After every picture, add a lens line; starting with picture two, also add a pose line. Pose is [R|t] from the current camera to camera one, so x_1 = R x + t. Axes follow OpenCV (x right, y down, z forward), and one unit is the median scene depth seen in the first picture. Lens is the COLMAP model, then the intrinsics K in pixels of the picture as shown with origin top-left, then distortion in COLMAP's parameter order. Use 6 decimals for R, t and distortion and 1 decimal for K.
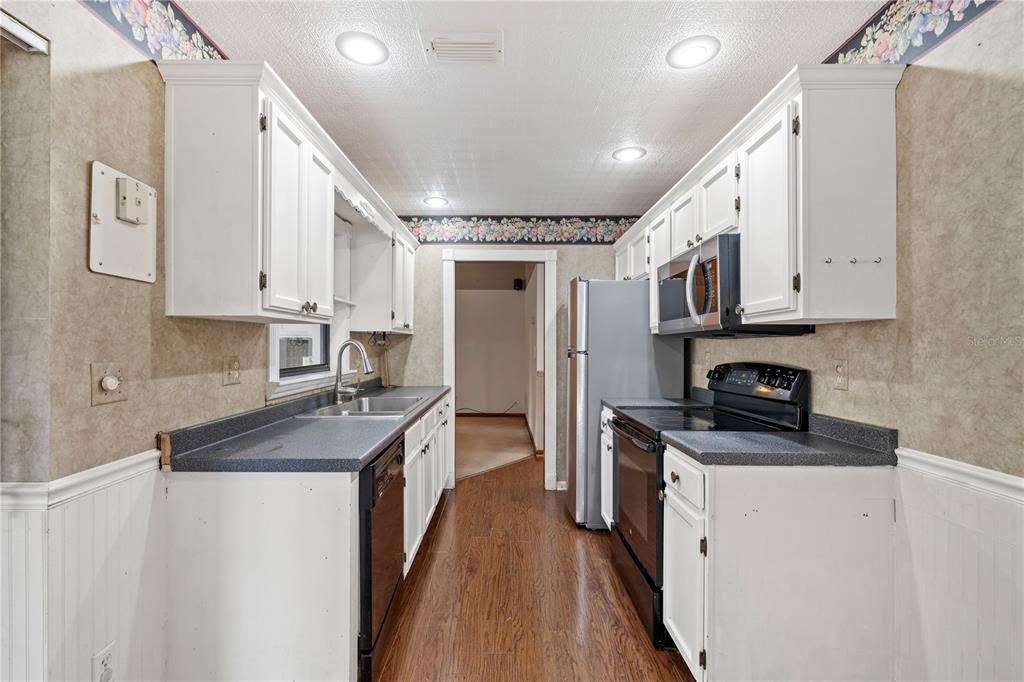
lens RADIAL K [[446.2, 0, 509.8], [0, 446.2, 345.2], [0, 0, 1]] dist [-0.000076, -0.000090]
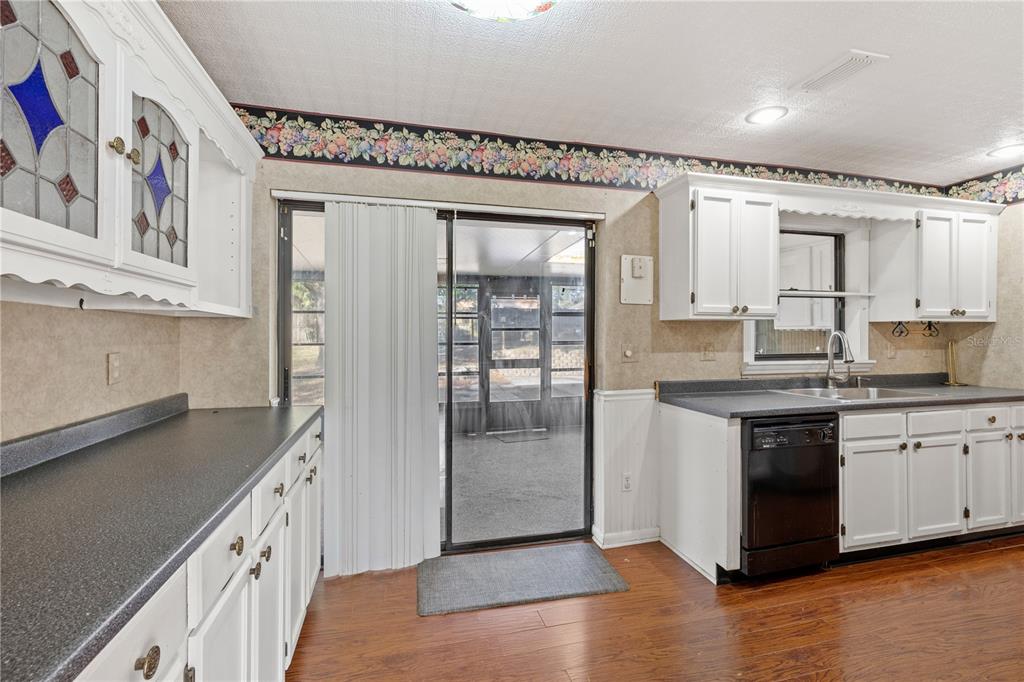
lens RADIAL K [[446.2, 0, 514.6], [0, 446.2, 336.9], [0, 0, 1]] dist [-0.000076, -0.000090]
pose [[0.236768, 0.004299, -0.971557, 0.948126], [0.000183, 0.999990, 0.004470, -0.004718], [0.971566, -0.001236, 0.236765, -0.058466]]
